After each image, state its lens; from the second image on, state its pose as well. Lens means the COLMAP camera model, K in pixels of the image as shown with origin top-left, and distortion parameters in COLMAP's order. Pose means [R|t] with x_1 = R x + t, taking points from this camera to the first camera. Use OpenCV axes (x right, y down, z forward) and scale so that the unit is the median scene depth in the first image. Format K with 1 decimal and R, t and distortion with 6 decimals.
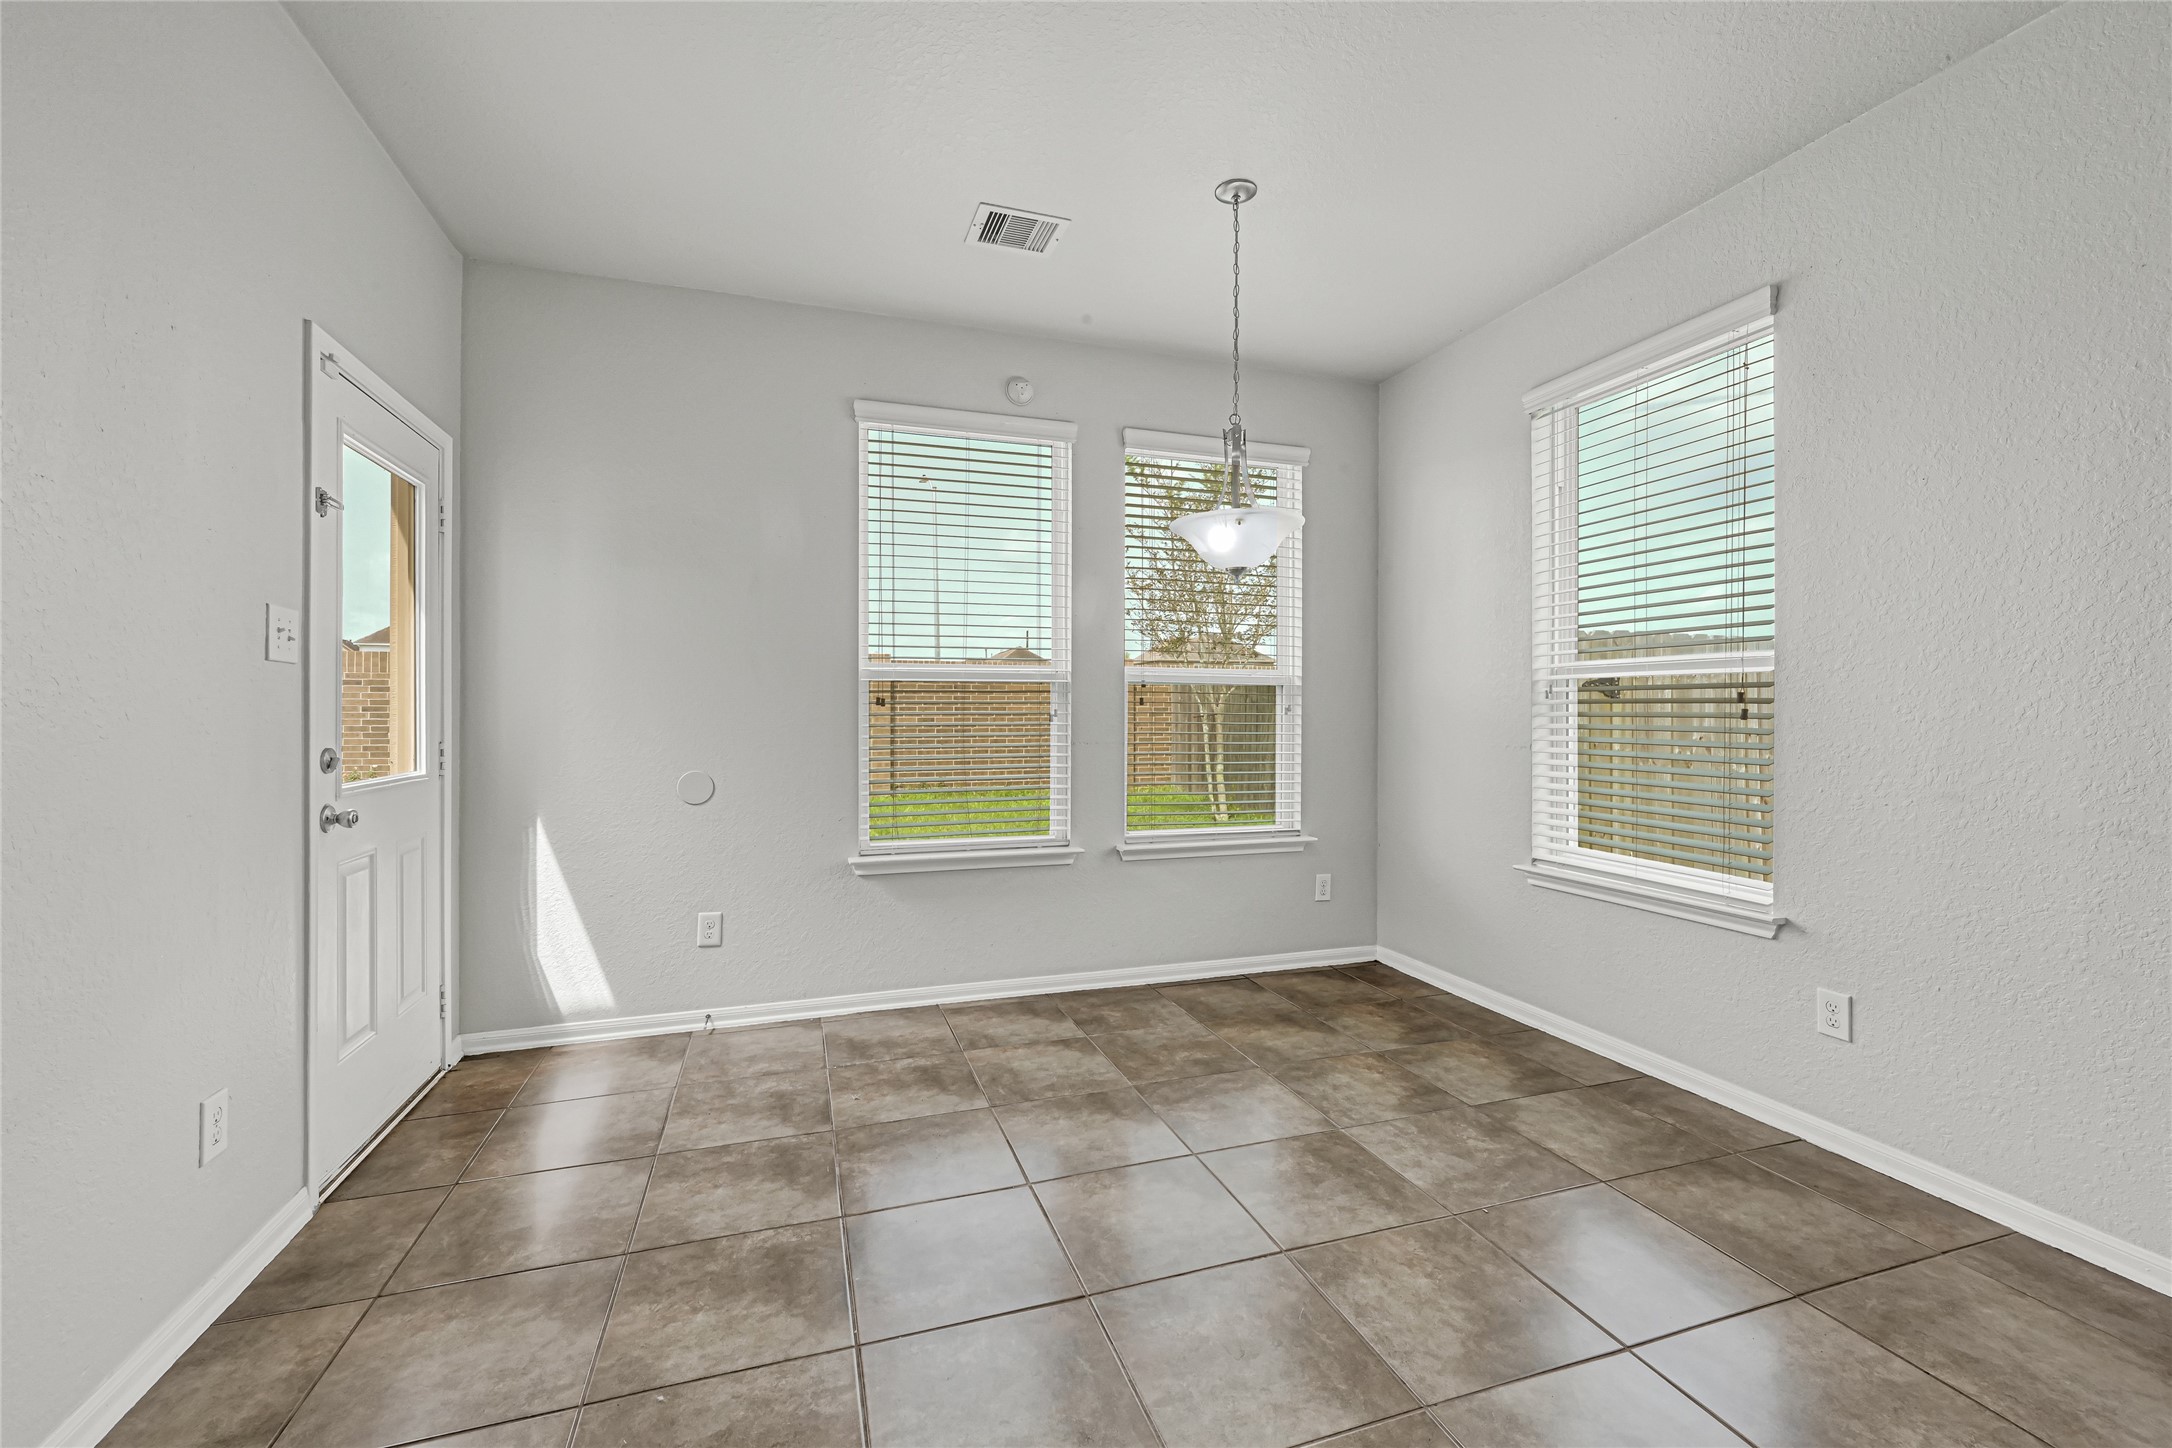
lens RADIAL K [[887.2, 0, 1082.4], [0, 887.2, 711.1], [0, 0, 1]] dist [0.002599, -0.000173]
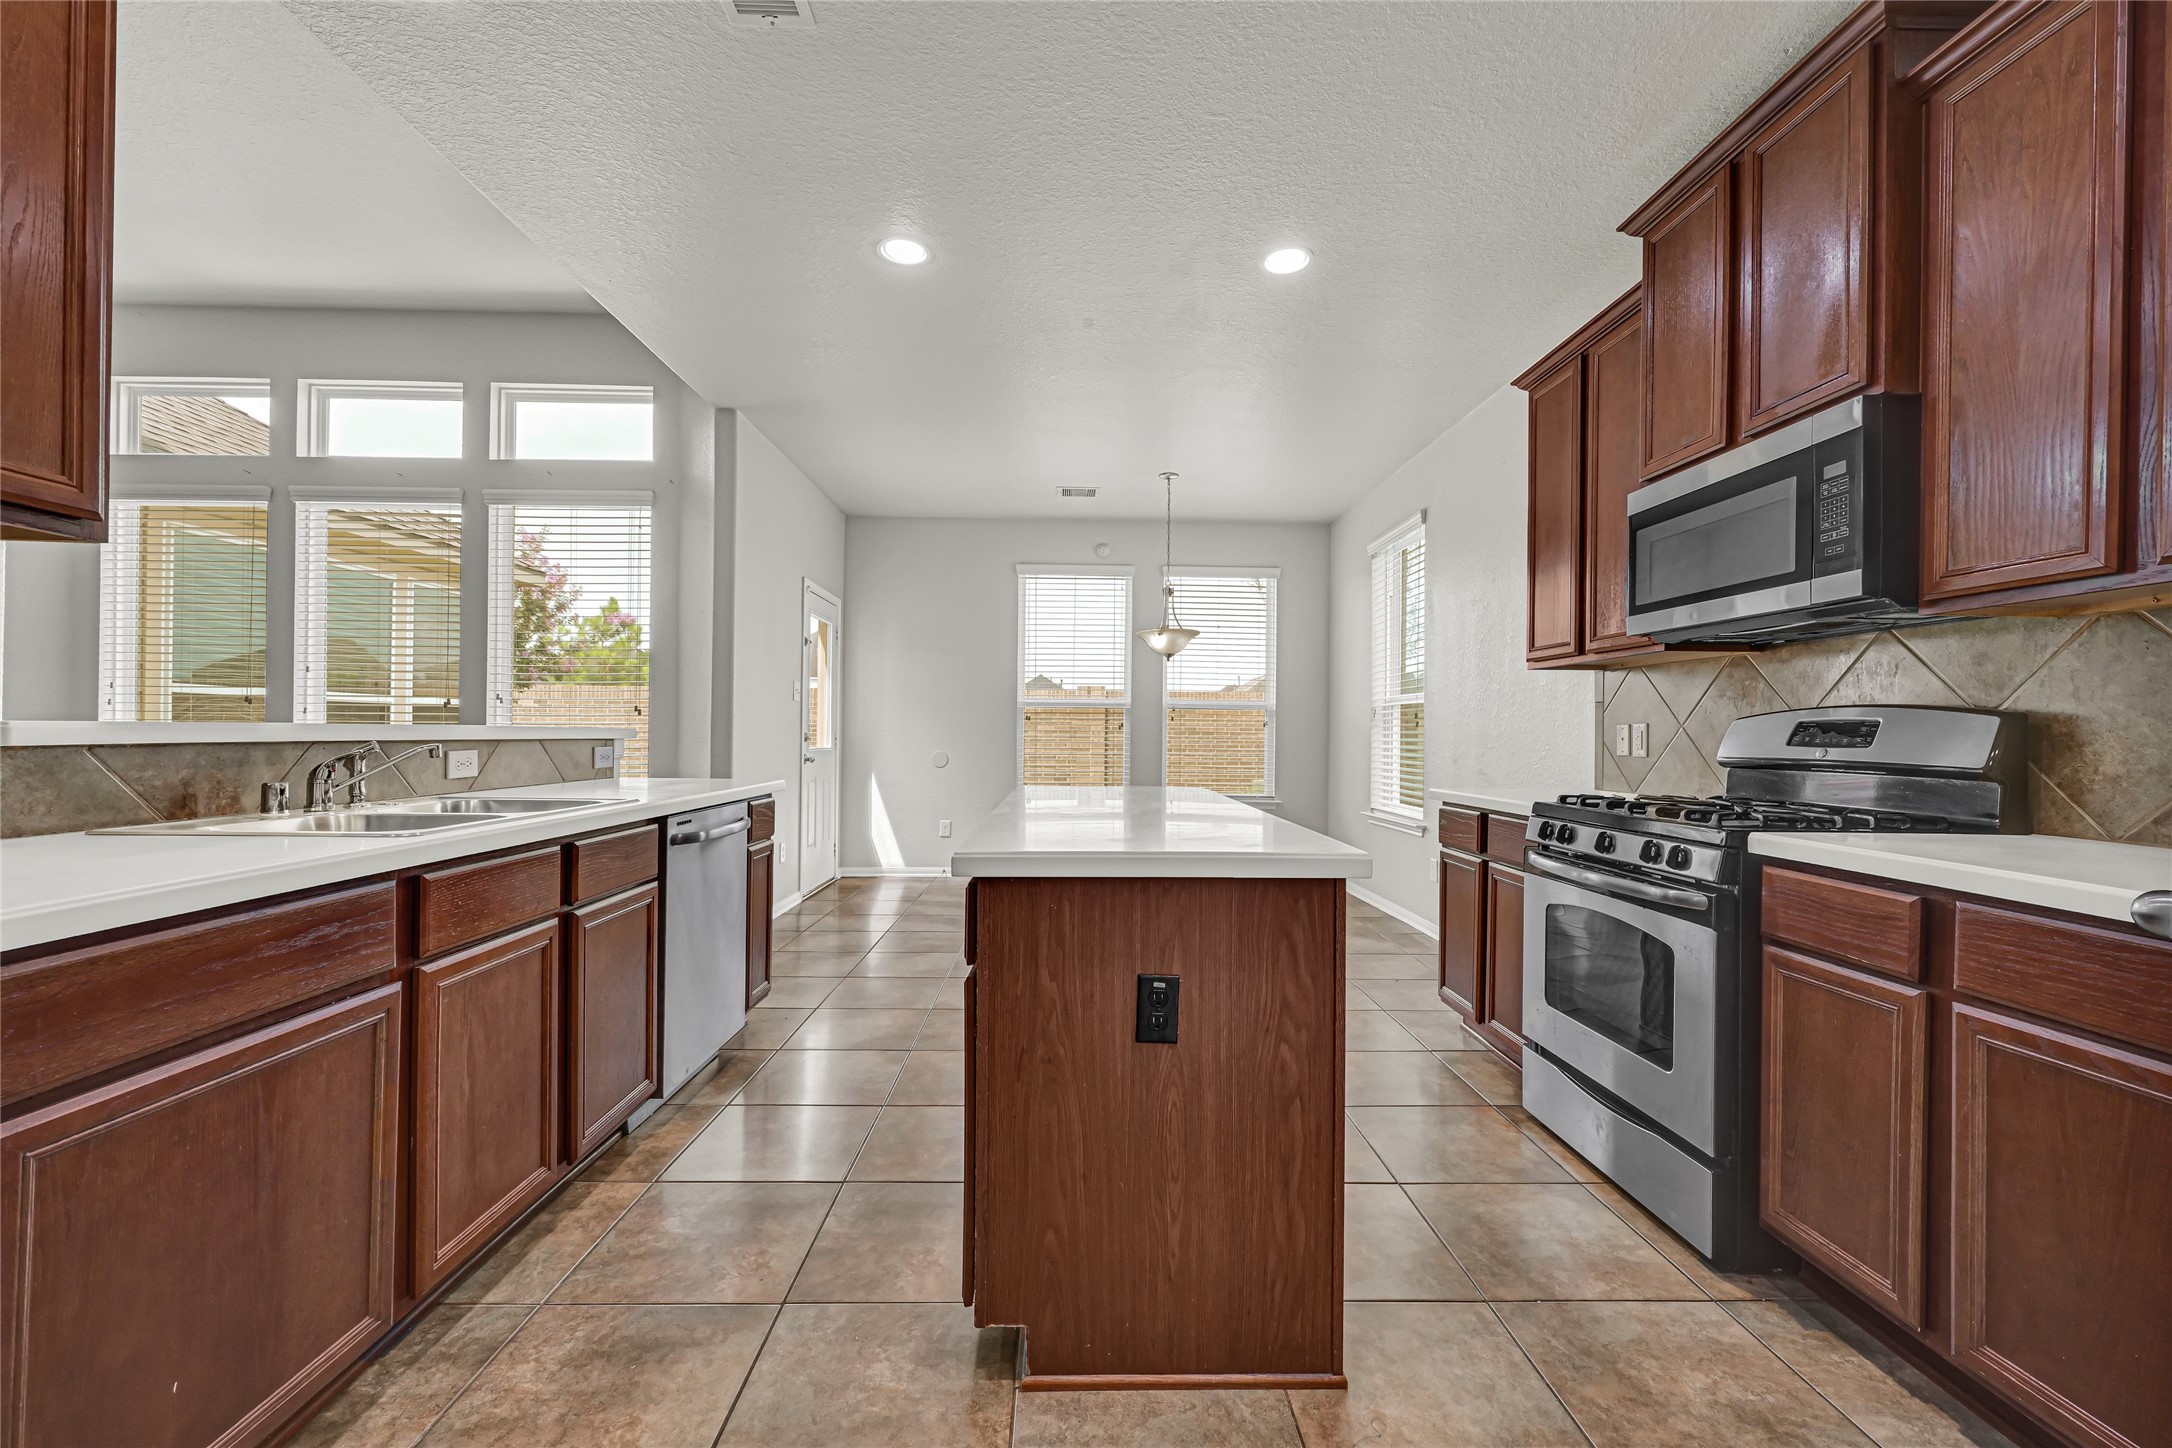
lens RADIAL K [[887.2, 0, 1084.4], [0, 887.2, 735.6], [0, 0, 1]] dist [0.002599, -0.000173]
pose [[0.955175, 0.008072, -0.295931, 0.511822], [-0.009138, 0.999956, -0.002217, 0.033033], [0.295900, 0.004822, 0.955207, -0.898715]]
